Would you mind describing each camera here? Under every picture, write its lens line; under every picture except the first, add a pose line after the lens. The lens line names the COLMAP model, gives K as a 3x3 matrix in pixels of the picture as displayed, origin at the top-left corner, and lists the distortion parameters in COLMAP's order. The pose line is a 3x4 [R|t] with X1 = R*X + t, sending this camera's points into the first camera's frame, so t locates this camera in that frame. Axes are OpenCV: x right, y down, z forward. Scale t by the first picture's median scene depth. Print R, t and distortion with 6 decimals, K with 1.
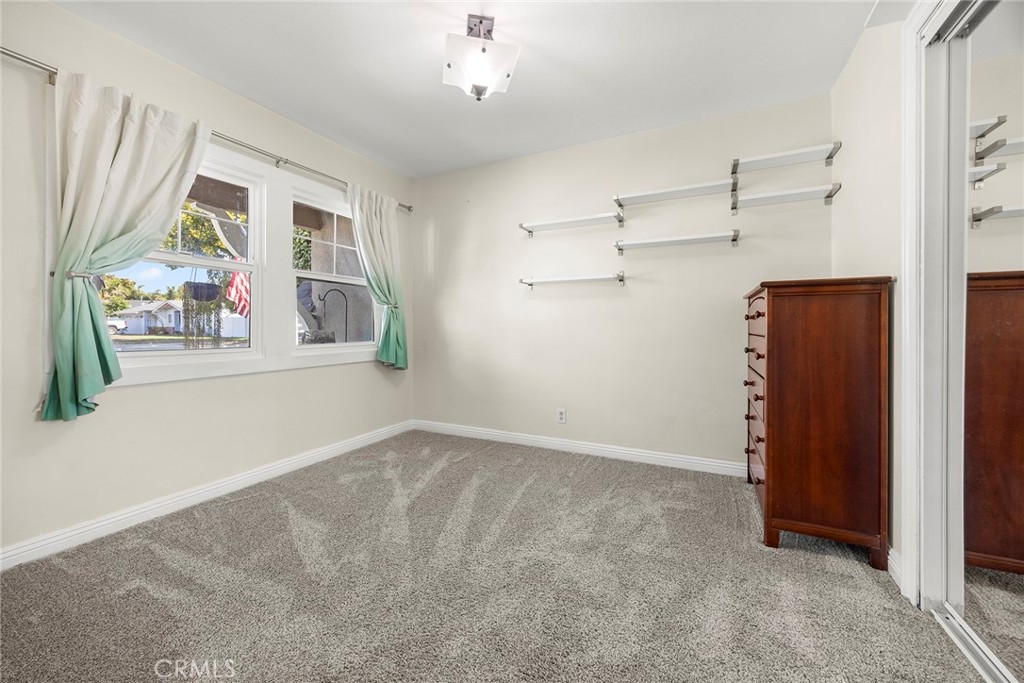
lens RADIAL K [[388.1, 0, 510.7], [0, 388.1, 331.8], [0, 0, 1]] dist [-0.000432, -0.000386]
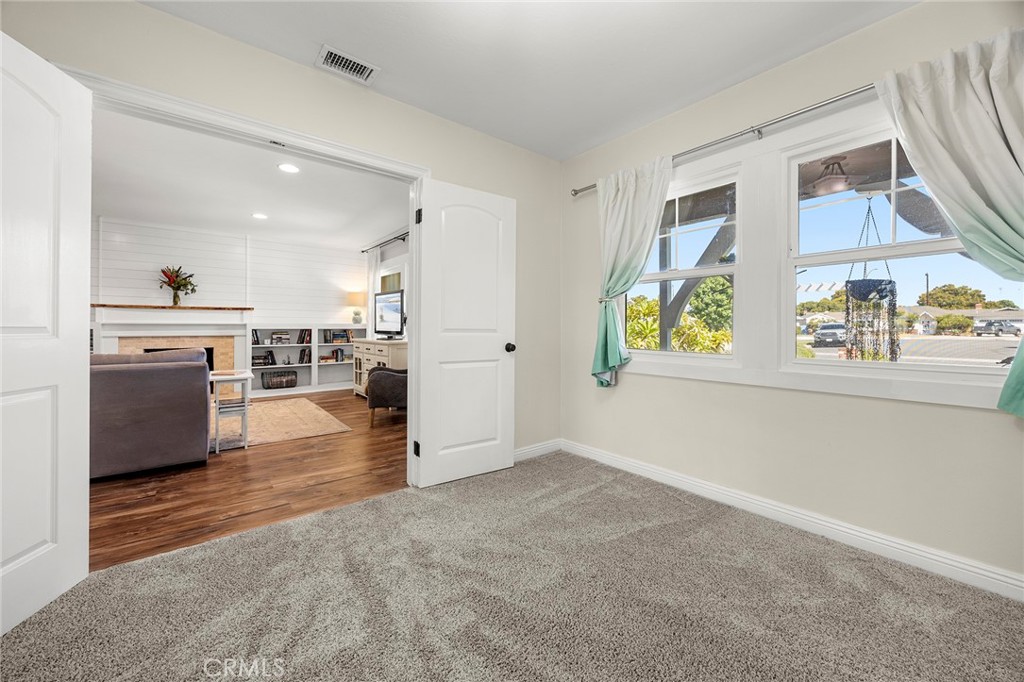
lens RADIAL K [[388.1, 0, 510.7], [0, 388.1, 331.3], [0, 0, 1]] dist [-0.000432, -0.000386]
pose [[-0.410458, 0.003585, -0.911872, 0.416925], [-0.013958, 0.999850, 0.010214, -0.019696], [0.911772, 0.016920, -0.410347, 0.982056]]
